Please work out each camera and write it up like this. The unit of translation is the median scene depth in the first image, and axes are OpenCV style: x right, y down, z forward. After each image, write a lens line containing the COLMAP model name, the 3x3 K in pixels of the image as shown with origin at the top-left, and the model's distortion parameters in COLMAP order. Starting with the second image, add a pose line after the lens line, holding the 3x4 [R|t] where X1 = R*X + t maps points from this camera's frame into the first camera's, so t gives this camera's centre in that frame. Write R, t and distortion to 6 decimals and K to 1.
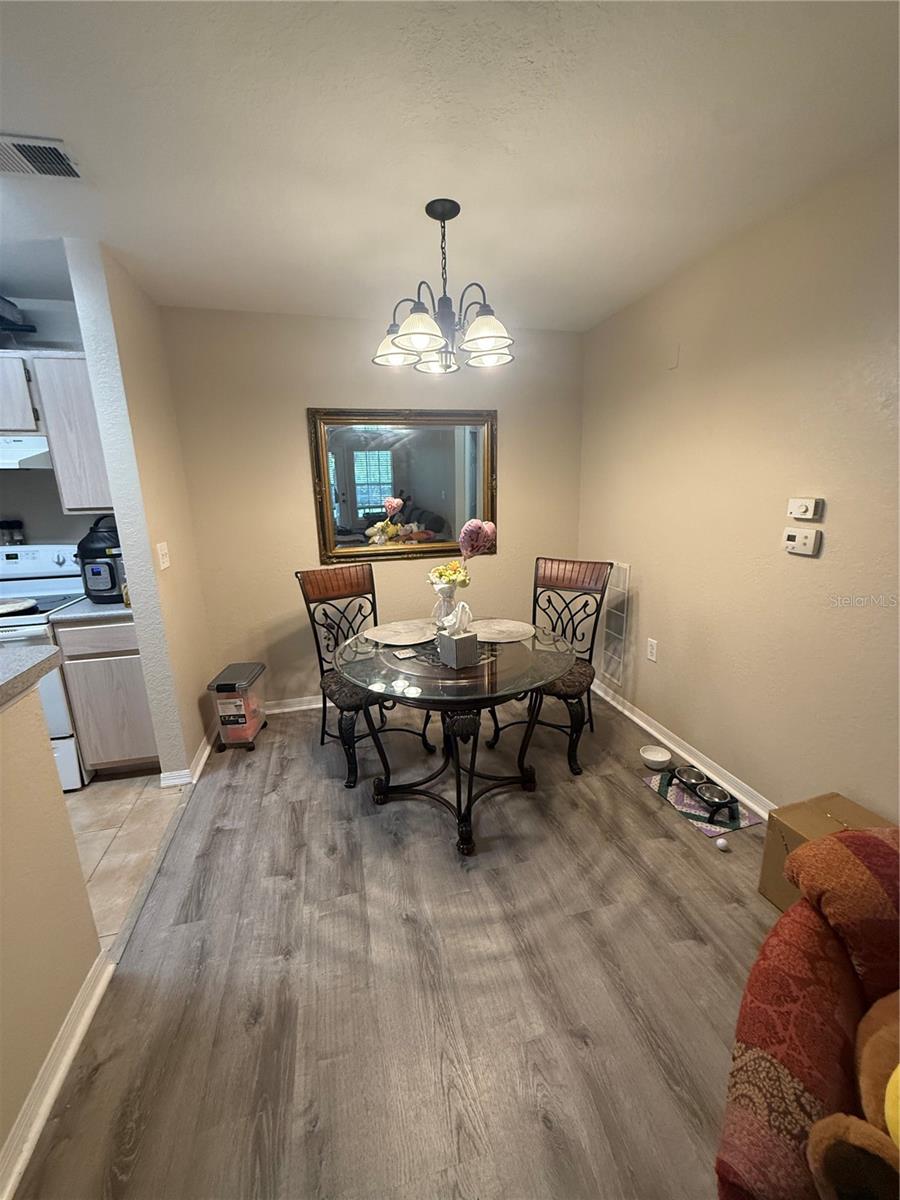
lens RADIAL K [[478.2, 0, 449.2], [0, 478.2, 597.9], [0, 0, 1]] dist [-0.000222, 0.000311]
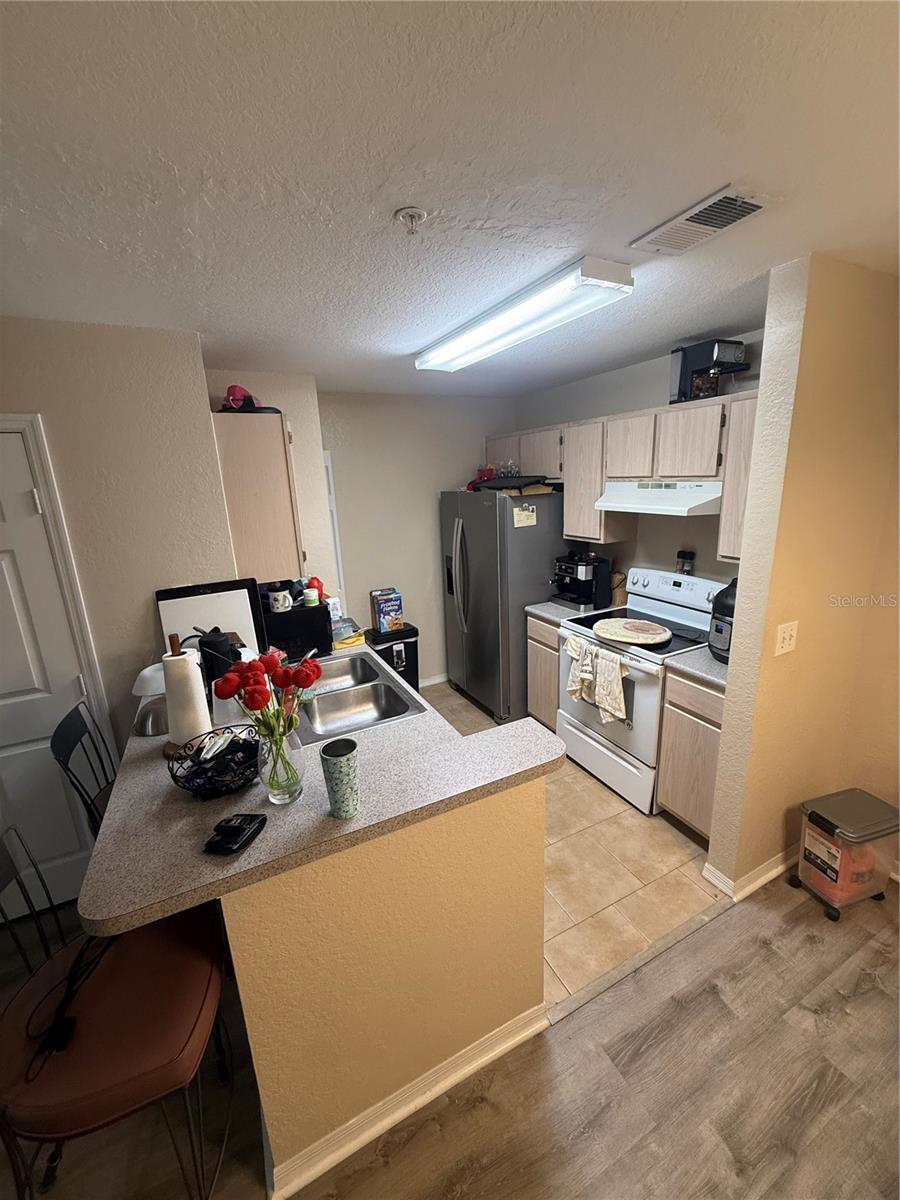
lens RADIAL K [[478.2, 0, 449.2], [0, 478.2, 597.9], [0, 0, 1]] dist [-0.000222, 0.000311]
pose [[0.215776, 0.256617, -0.942119, 0.011927], [-0.186148, 0.957964, 0.218298, -0.216696], [0.958535, 0.128270, 0.254474, 0.248046]]
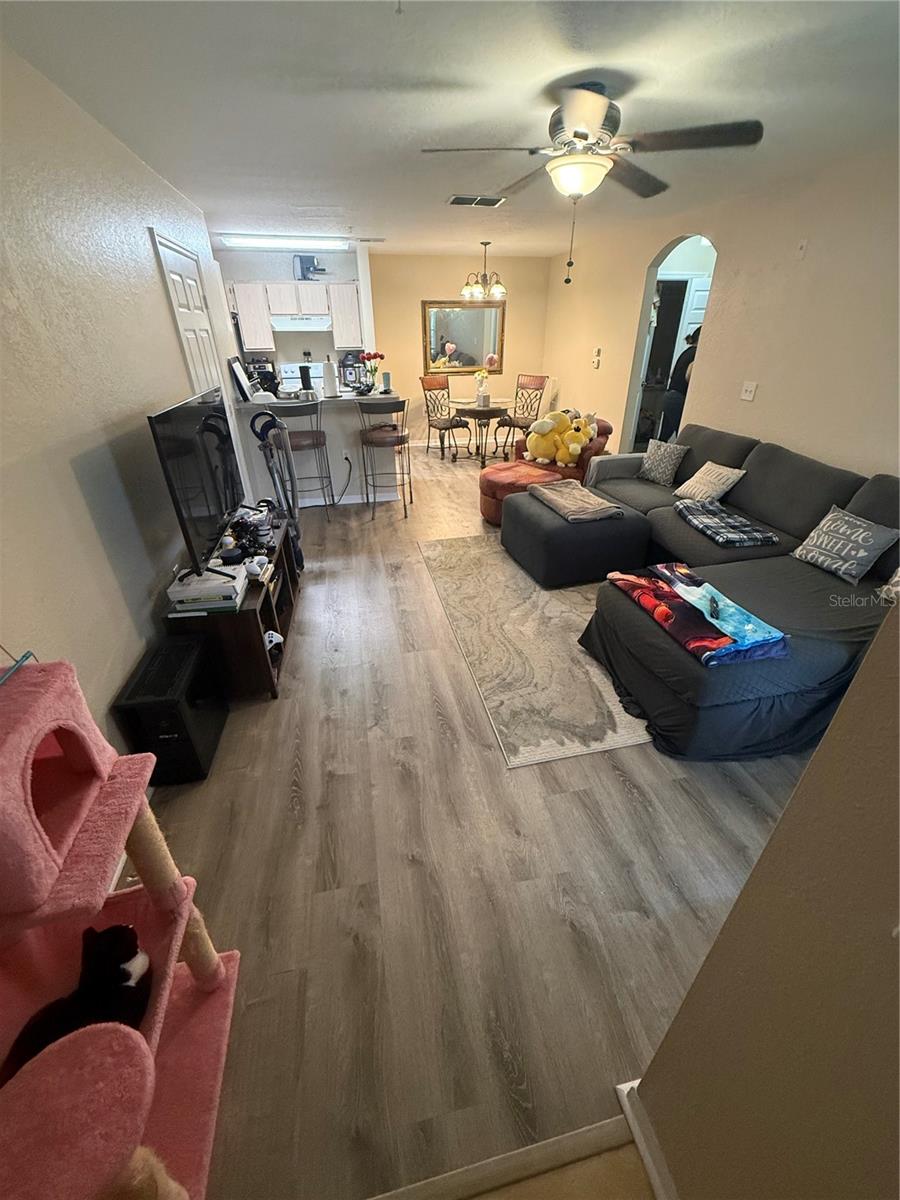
lens RADIAL K [[478.2, 0, 449.2], [0, 478.2, 597.9], [0, 0, 1]] dist [-0.000222, 0.000311]
pose [[0.998739, 0.036607, -0.034355, -0.042006], [-0.025356, 0.958449, 0.284135, 0.377792], [0.043329, -0.282905, 0.958169, -1.911933]]
